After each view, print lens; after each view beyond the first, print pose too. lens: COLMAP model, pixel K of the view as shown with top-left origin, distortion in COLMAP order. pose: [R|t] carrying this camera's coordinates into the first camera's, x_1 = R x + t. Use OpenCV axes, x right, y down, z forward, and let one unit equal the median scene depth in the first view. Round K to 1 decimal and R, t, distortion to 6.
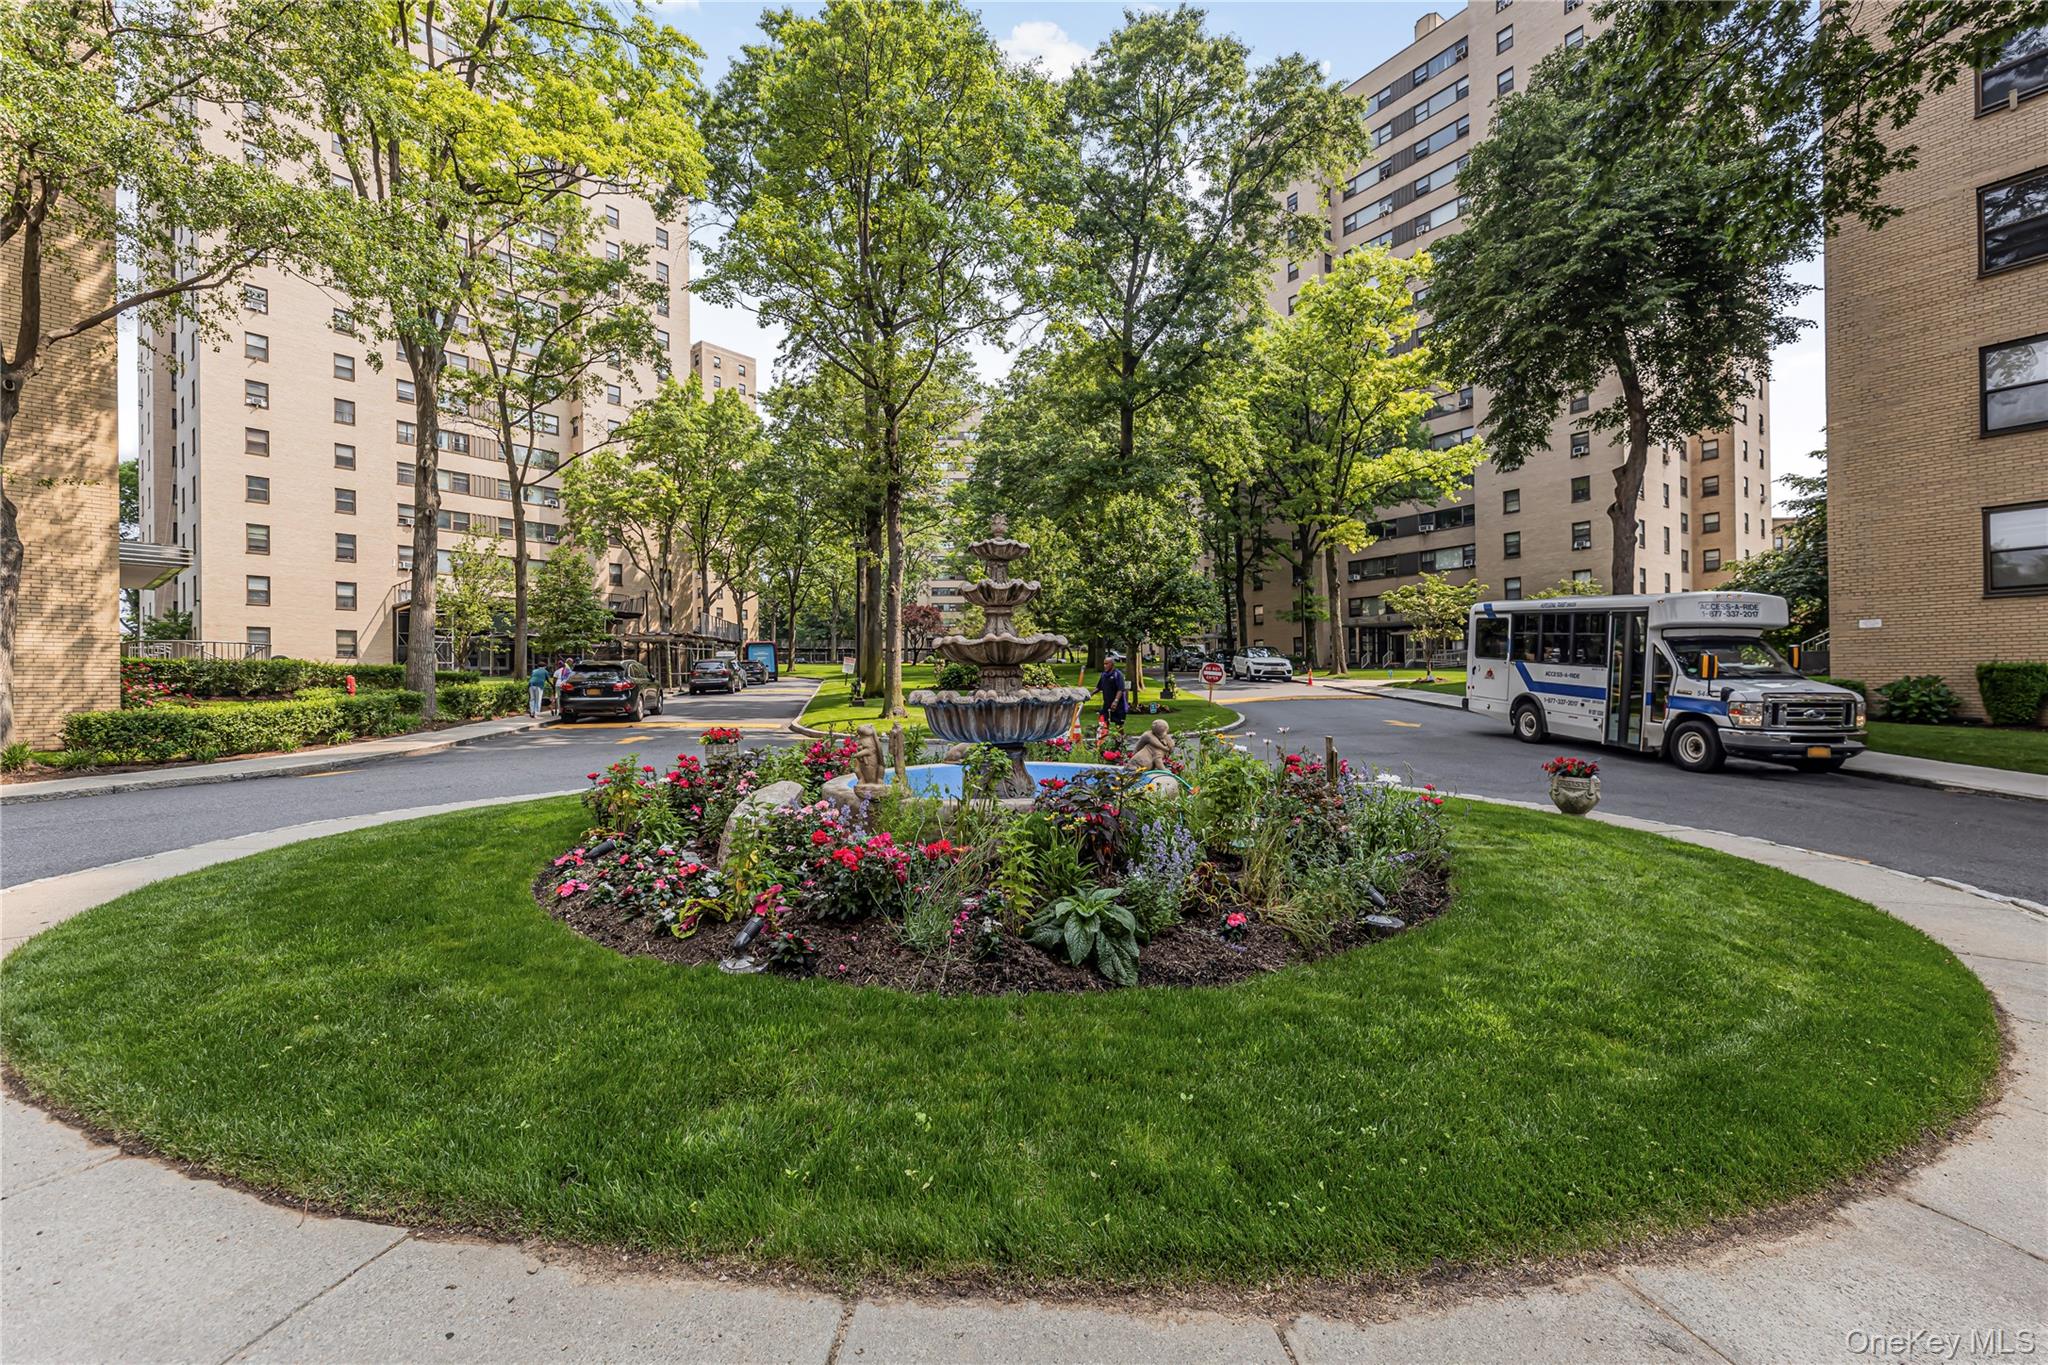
lens RADIAL K [[815.2, 0, 1023.7], [0, 815.2, 662.4], [0, 0, 1]] dist [0.000654, 0.000134]
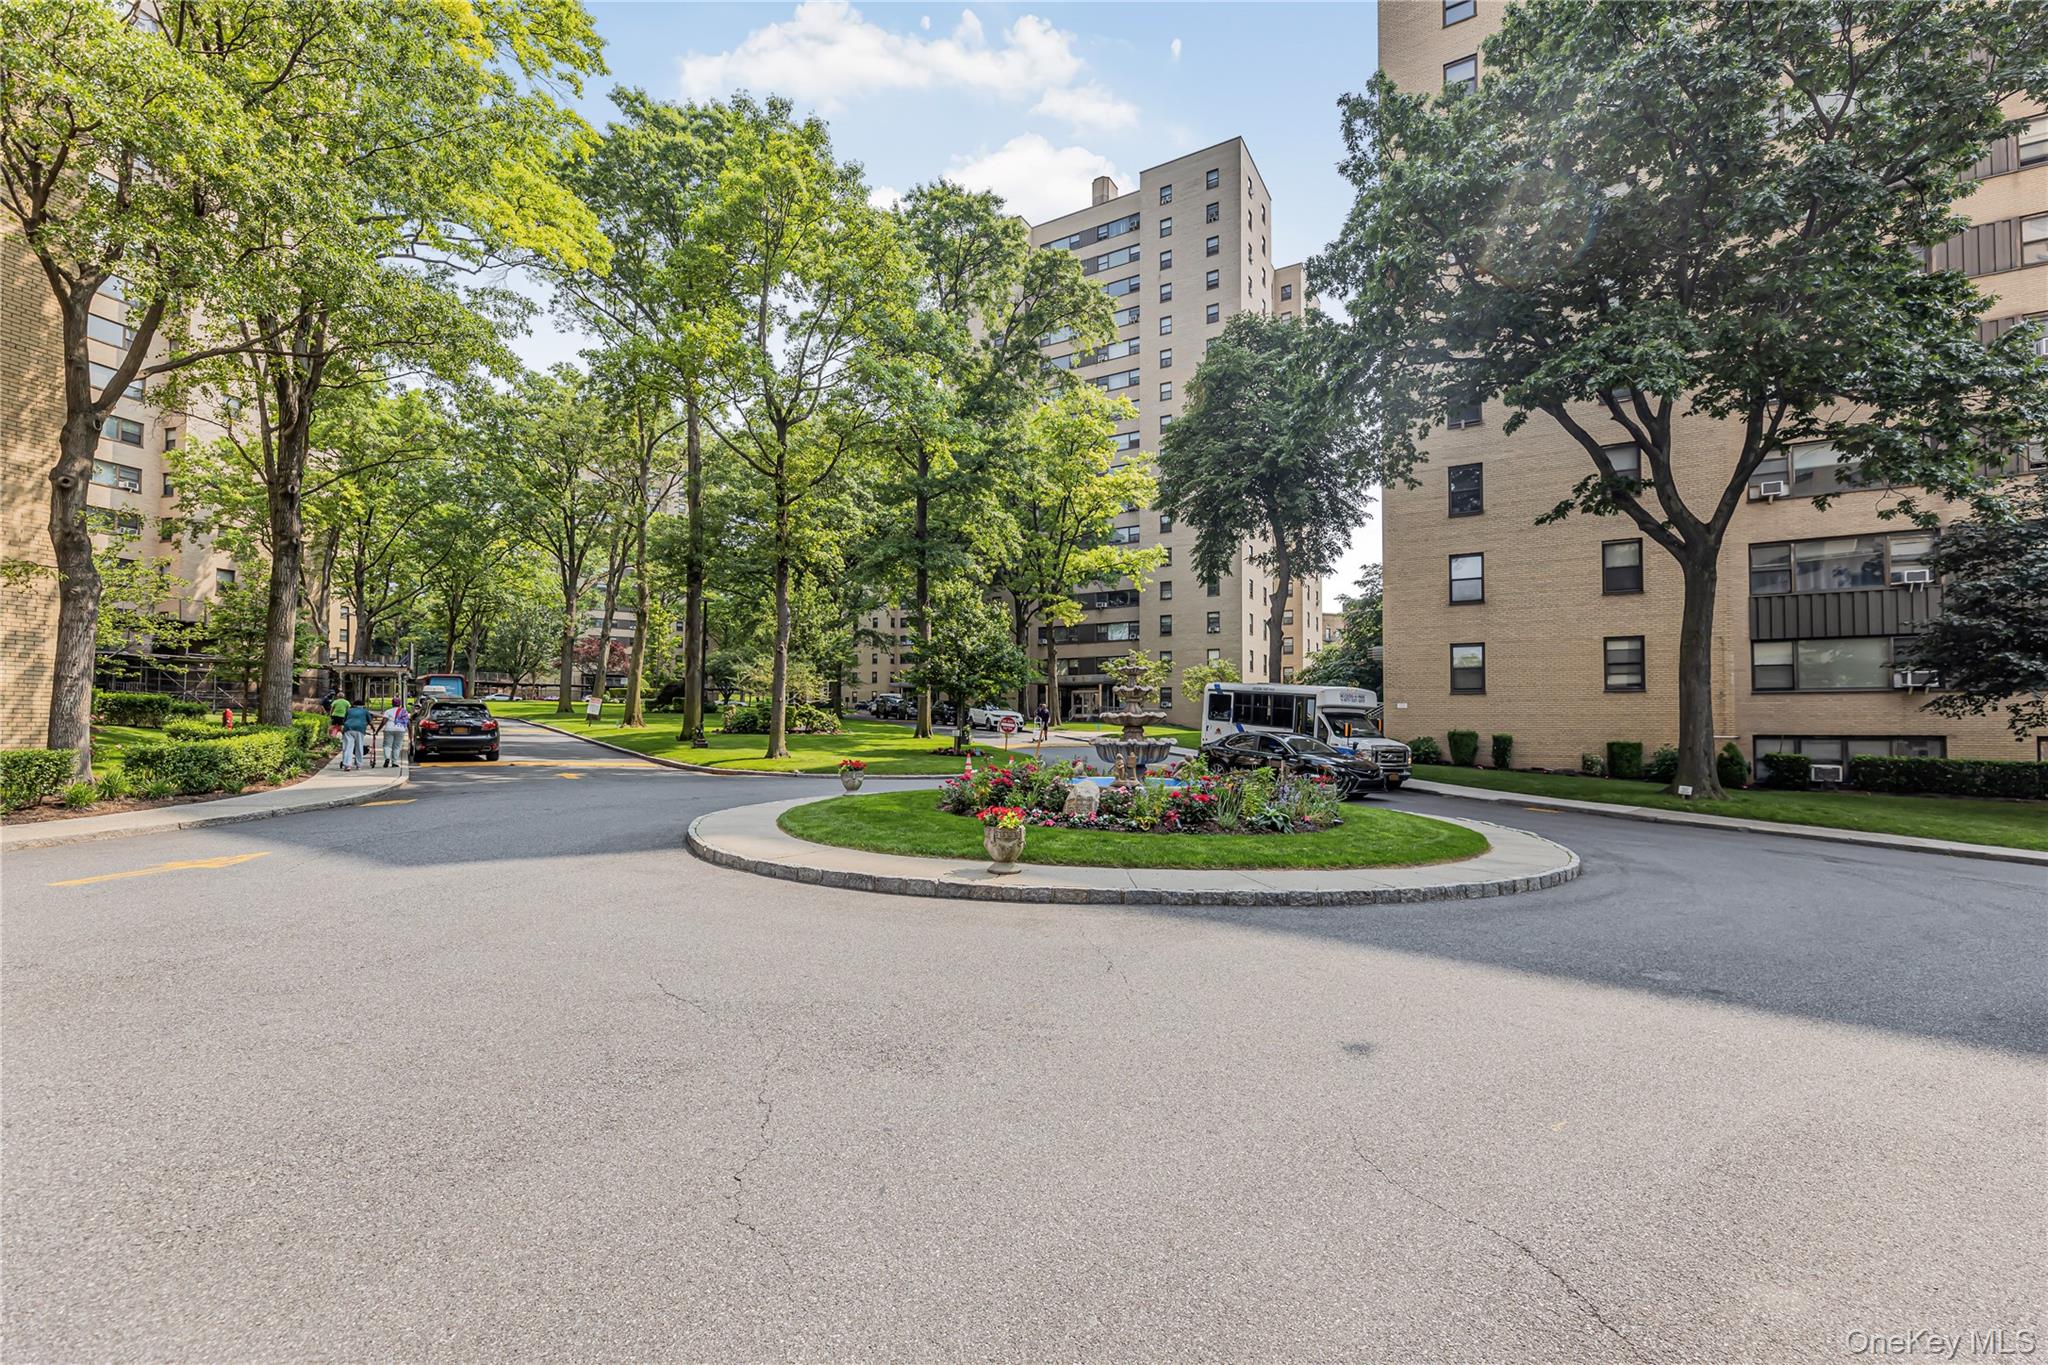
lens RADIAL K [[824.2, 0, 1024.0], [0, 824.2, 672.0], [0, 0, 1]] dist [-0.003246, 0.000011]
pose [[0.917039, 0.047310, 0.395981, -0.289638], [-0.029752, 0.998287, -0.050367, -0.005521], [-0.397686, 0.034408, 0.916876, -0.207549]]
